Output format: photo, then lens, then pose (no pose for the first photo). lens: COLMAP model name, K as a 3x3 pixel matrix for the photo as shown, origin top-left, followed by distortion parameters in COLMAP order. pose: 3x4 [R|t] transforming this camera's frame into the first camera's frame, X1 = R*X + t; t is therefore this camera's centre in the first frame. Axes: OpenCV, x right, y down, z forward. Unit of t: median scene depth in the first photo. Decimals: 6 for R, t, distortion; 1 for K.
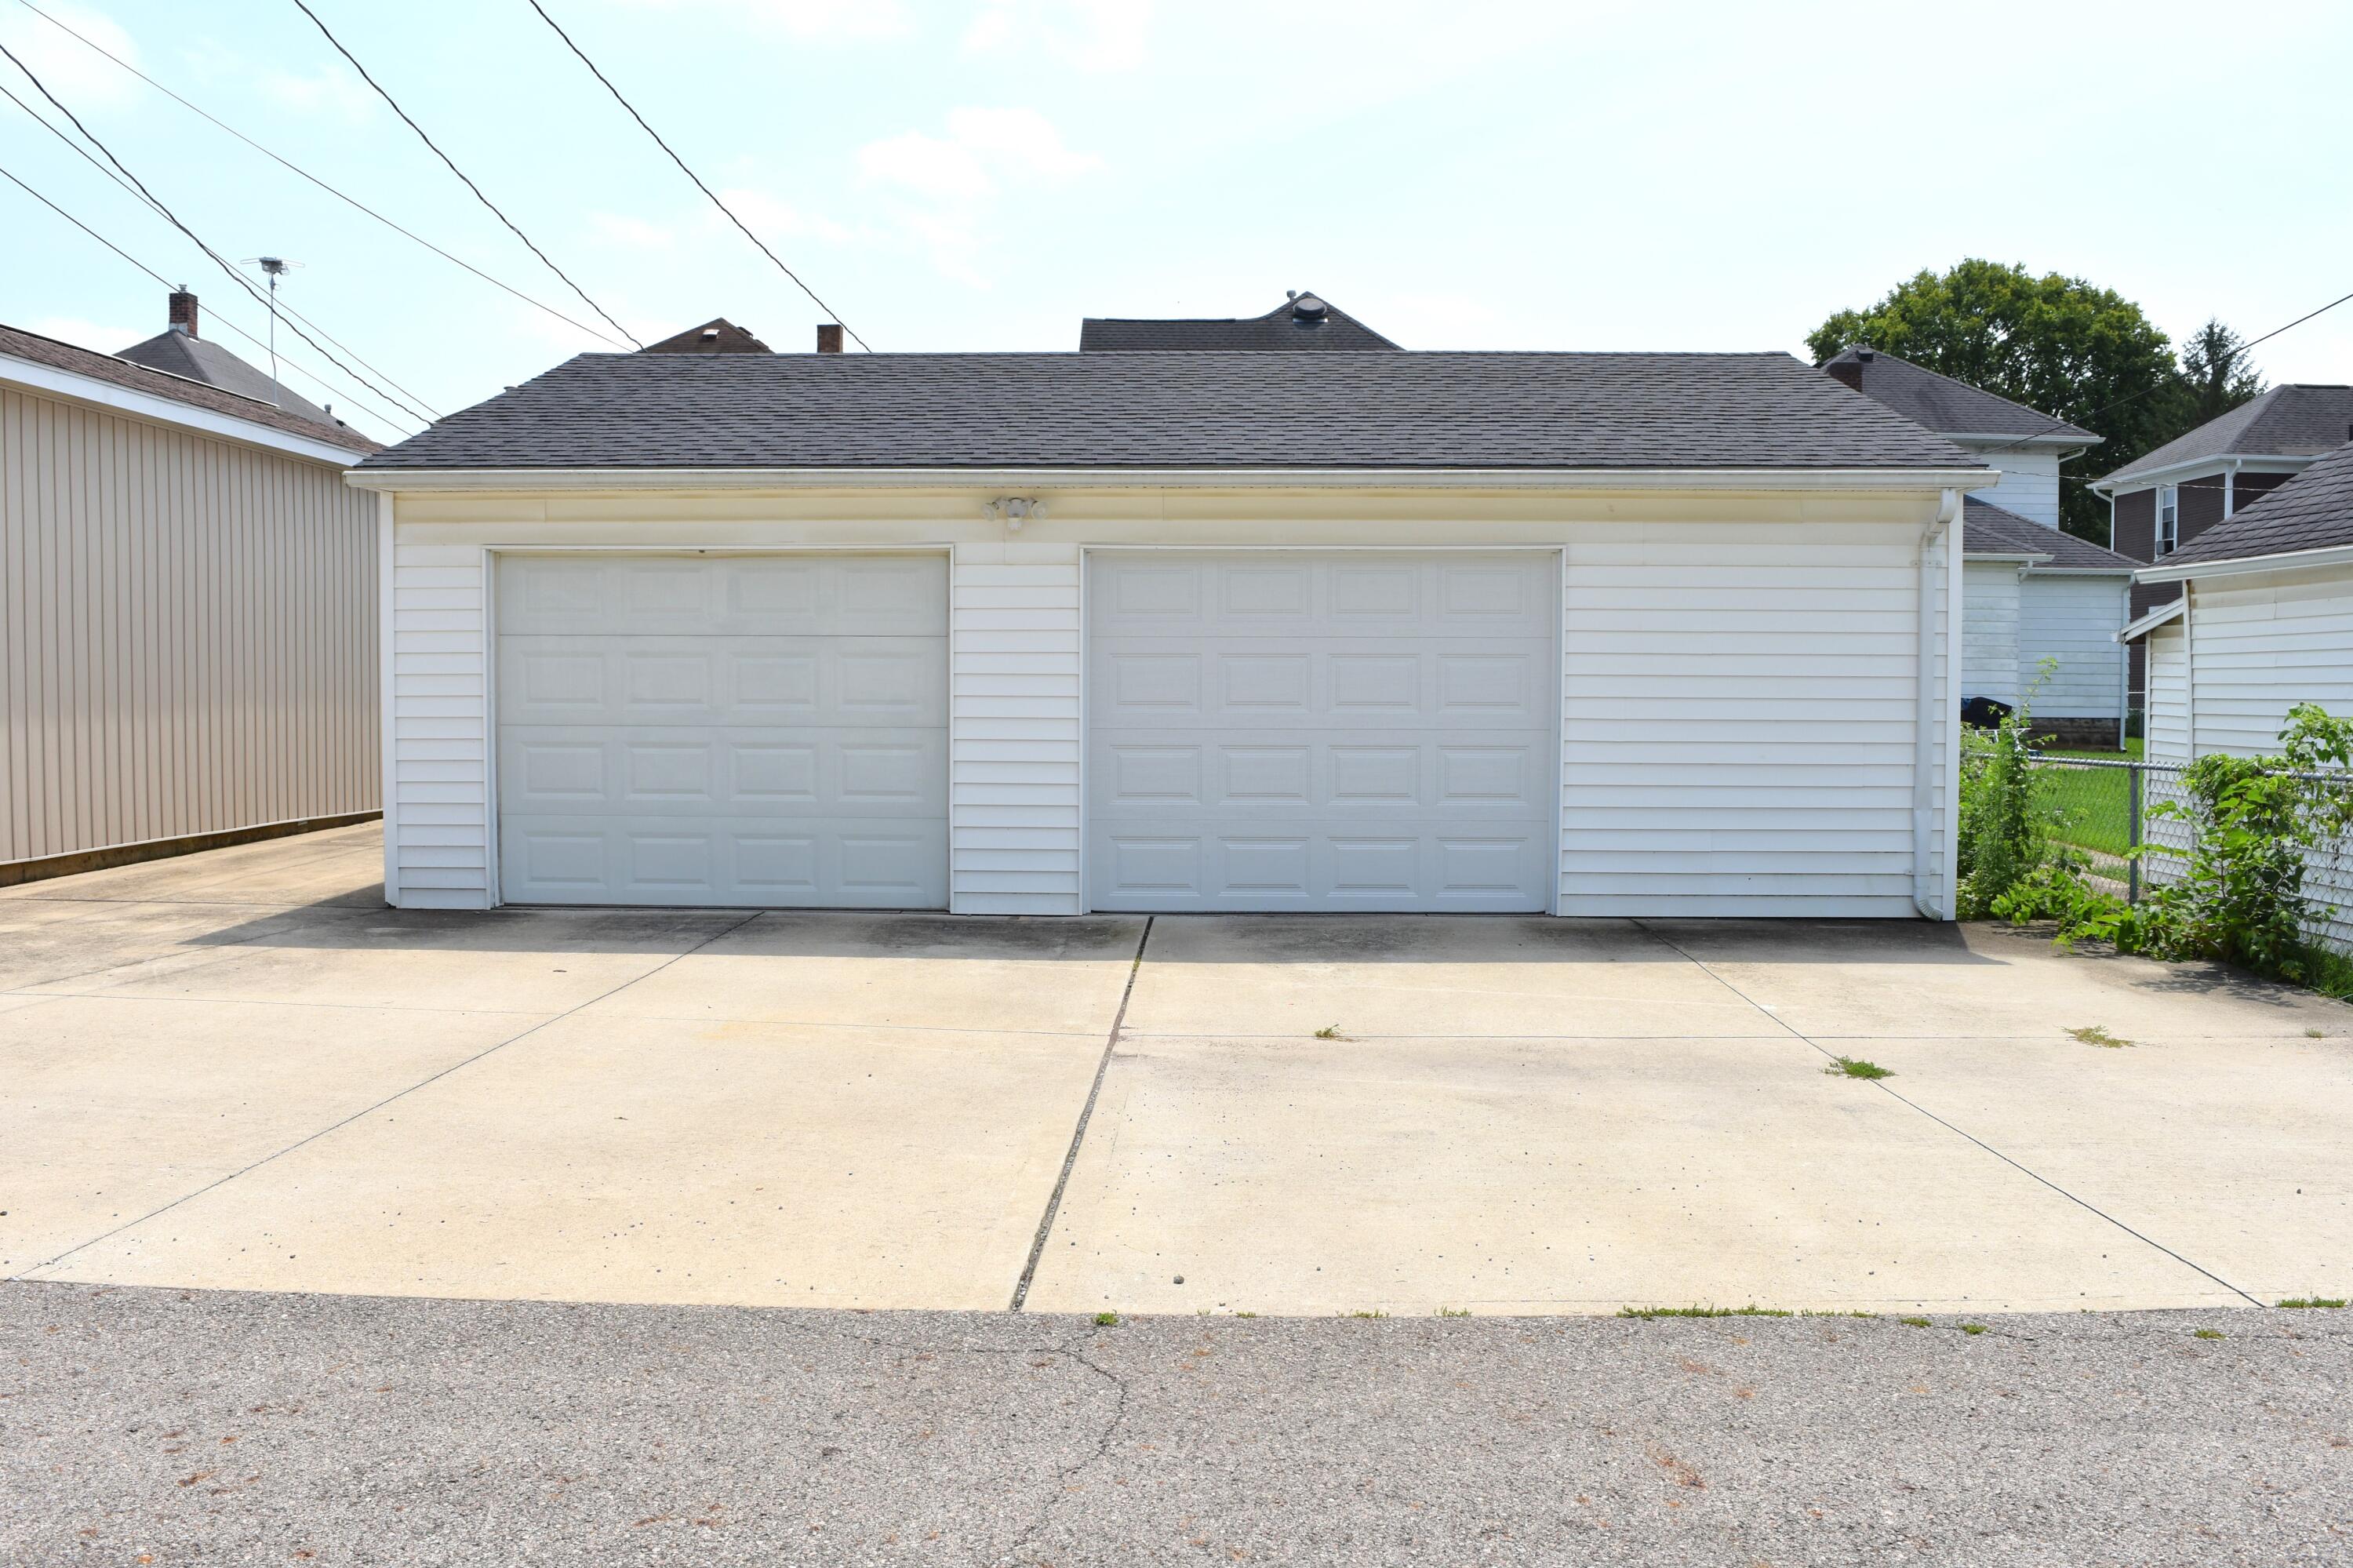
lens RADIAL K [[1829.0, 0, 1176.5], [0, 1829.0, 784.0], [0, 0, 1]] dist [-0.082066, -0.007808]
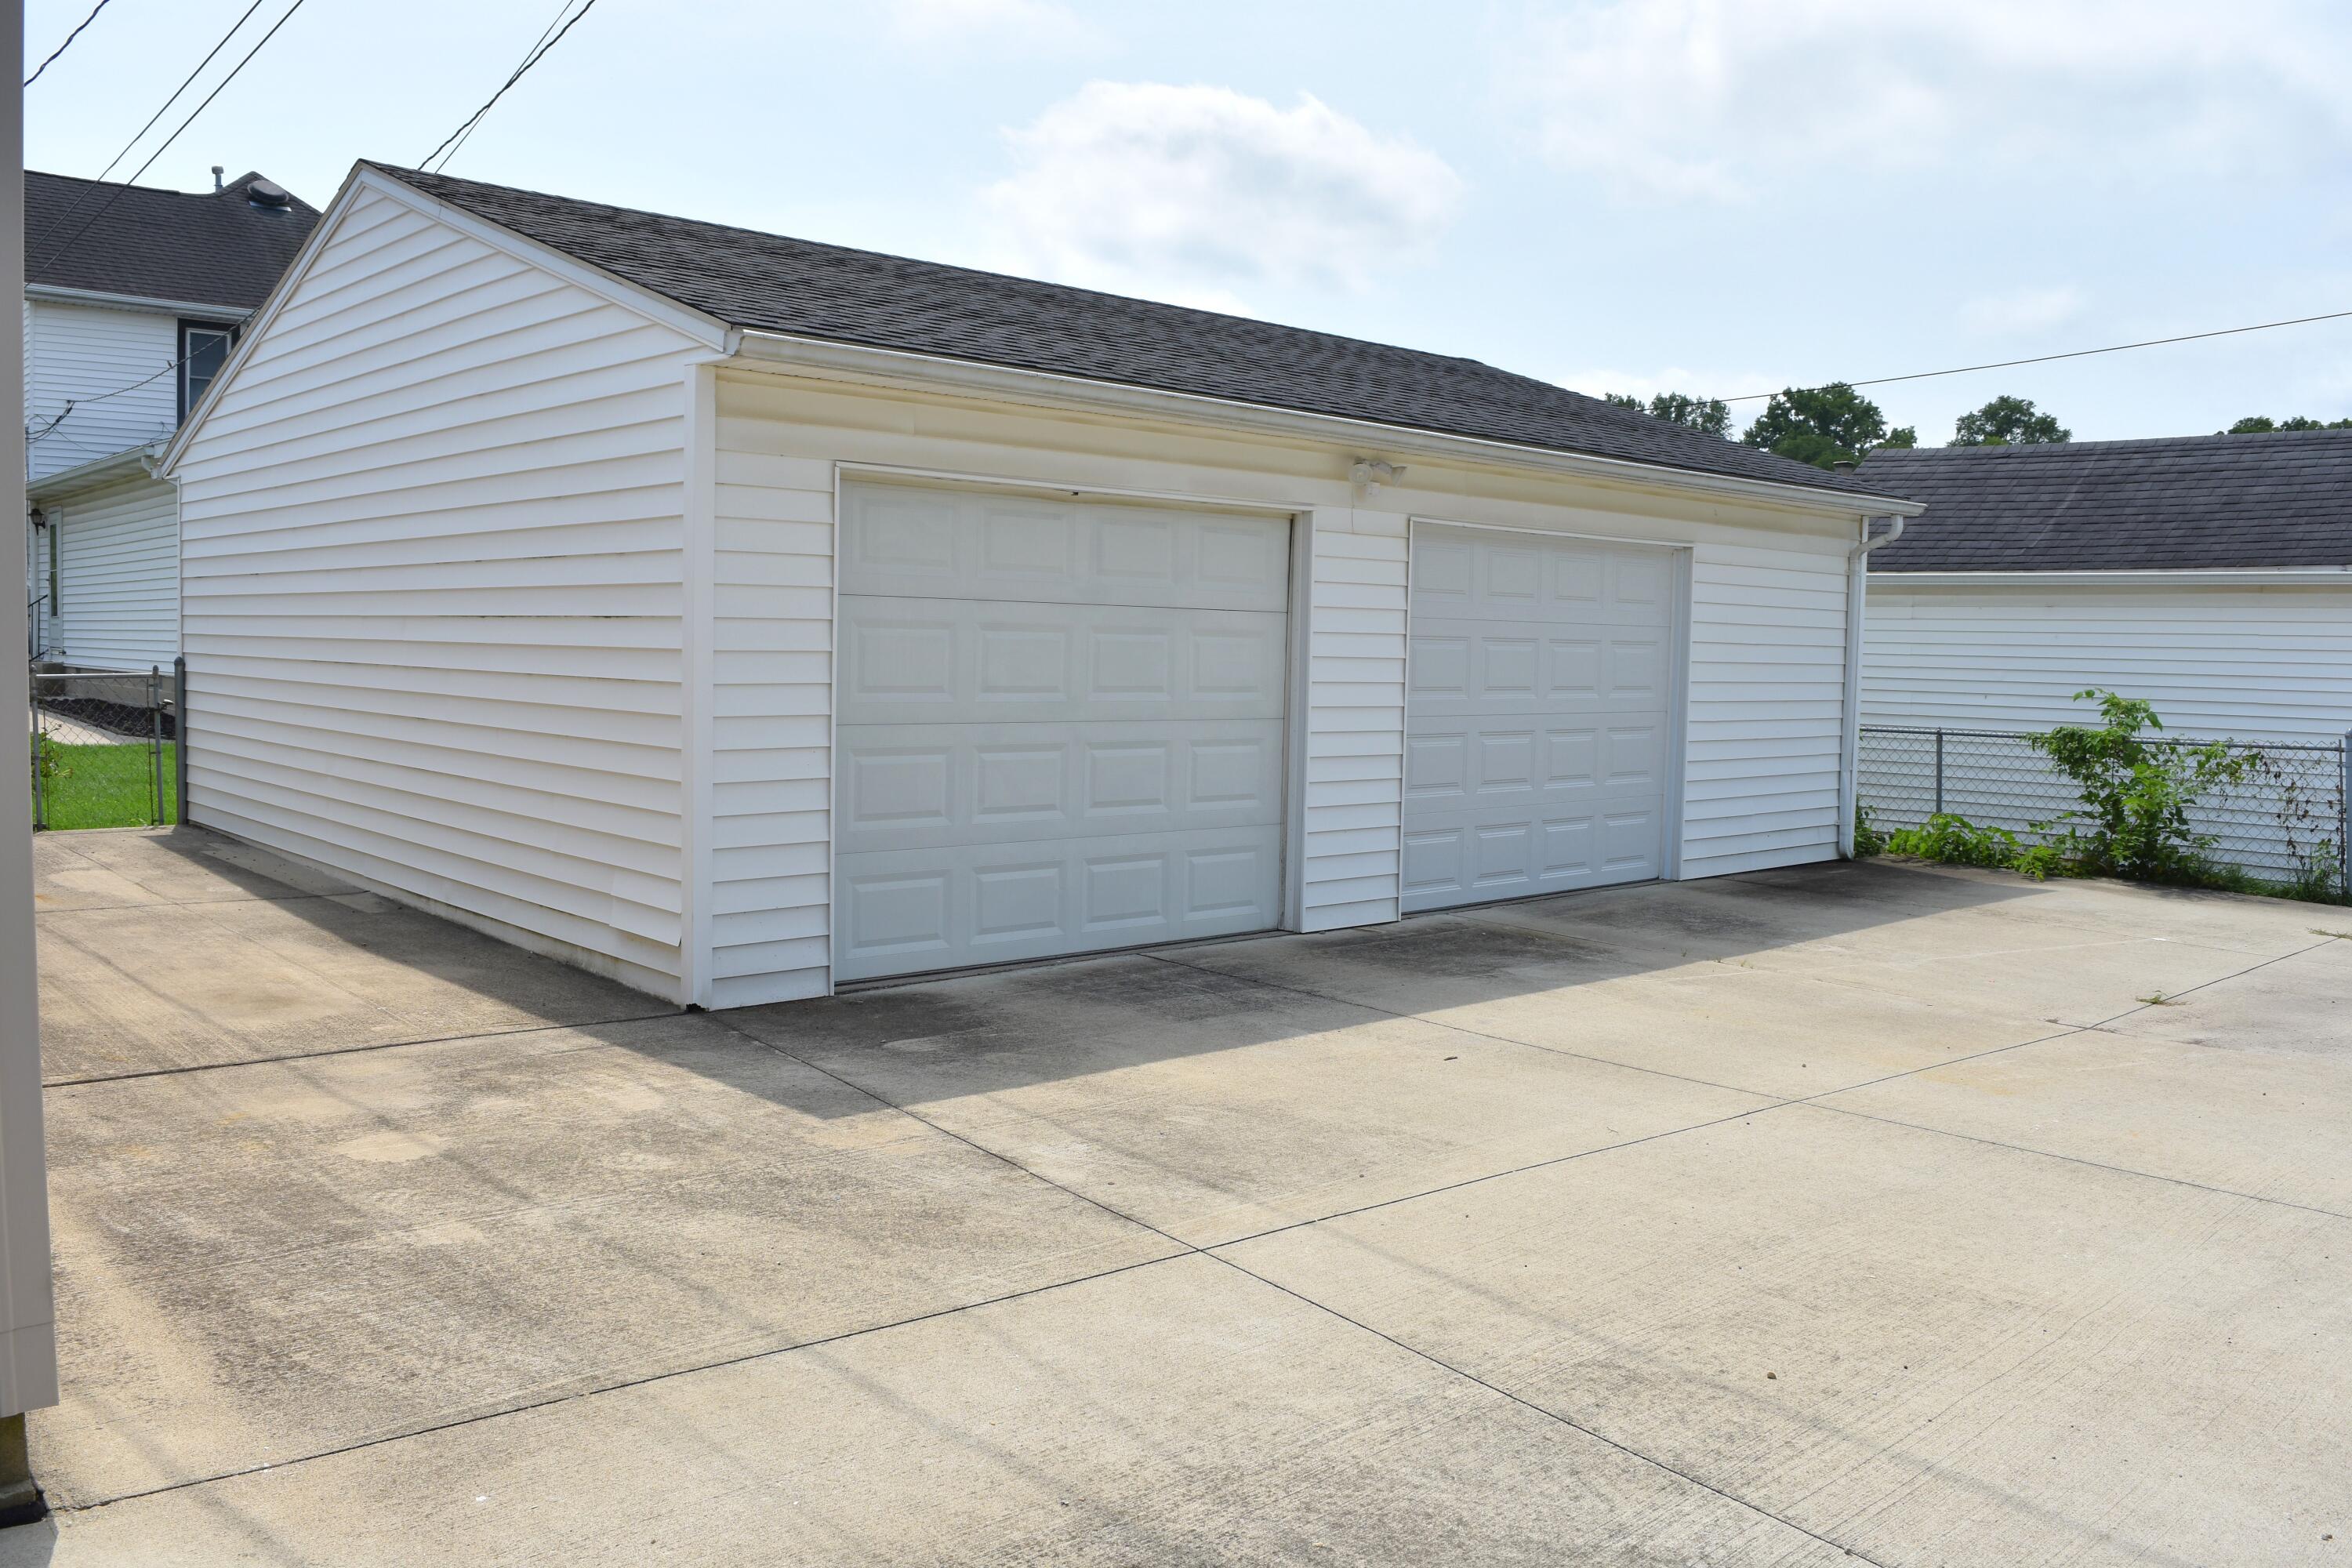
lens RADIAL K [[1828.1, 0, 1176.0], [0, 1828.1, 784.0], [0, 0, 1]] dist [-0.082066, -0.007808]
pose [[0.723781, -0.042459, 0.688722, -0.759768], [0.021568, 0.999009, 0.038922, -0.034758], [-0.689692, -0.013317, 0.723980, 0.411125]]
